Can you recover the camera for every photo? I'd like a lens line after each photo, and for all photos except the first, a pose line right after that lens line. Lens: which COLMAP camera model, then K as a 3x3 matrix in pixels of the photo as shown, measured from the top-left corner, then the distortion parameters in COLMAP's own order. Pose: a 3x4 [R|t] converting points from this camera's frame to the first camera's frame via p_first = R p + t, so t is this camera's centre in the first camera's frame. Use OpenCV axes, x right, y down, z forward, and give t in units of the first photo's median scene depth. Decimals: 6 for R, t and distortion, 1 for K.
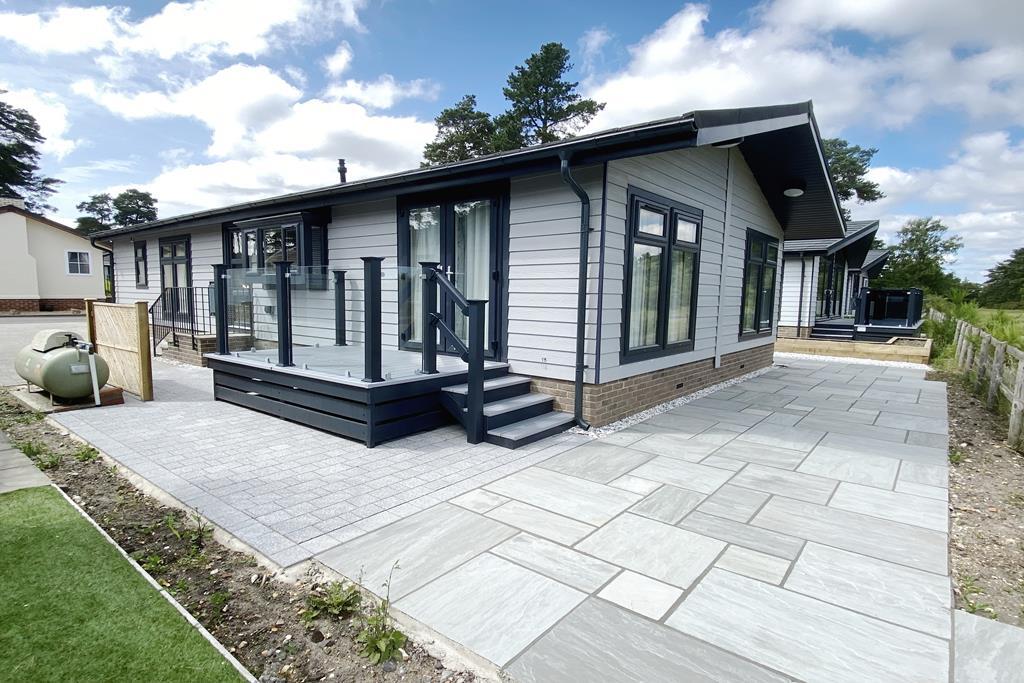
lens RADIAL K [[508.9, 0, 512.0], [0, 508.9, 341.5], [0, 0, 1]] dist [0.000221, 0.000015]
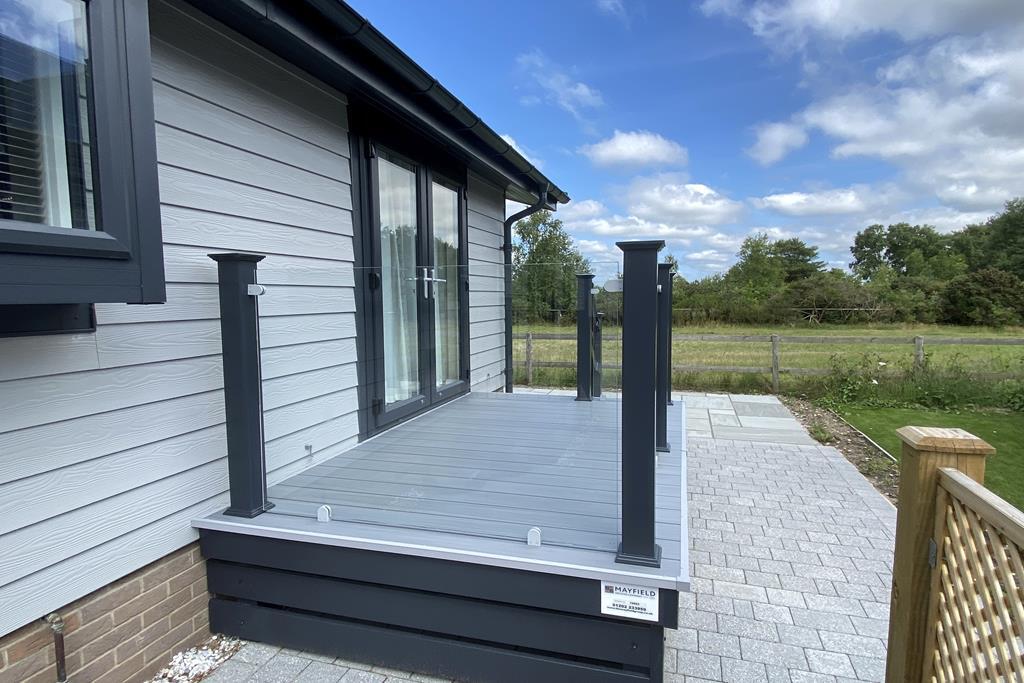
lens RADIAL K [[564.4, 0, 512.0], [0, 564.4, 341.5], [0, 0, 1]] dist [0.004577, 0.001374]
pose [[-0.341524, -0.077061, 0.936709, -1.316727], [0.098175, 0.988256, 0.117096, -0.213965], [-0.934732, 0.131952, -0.329948, 1.830952]]
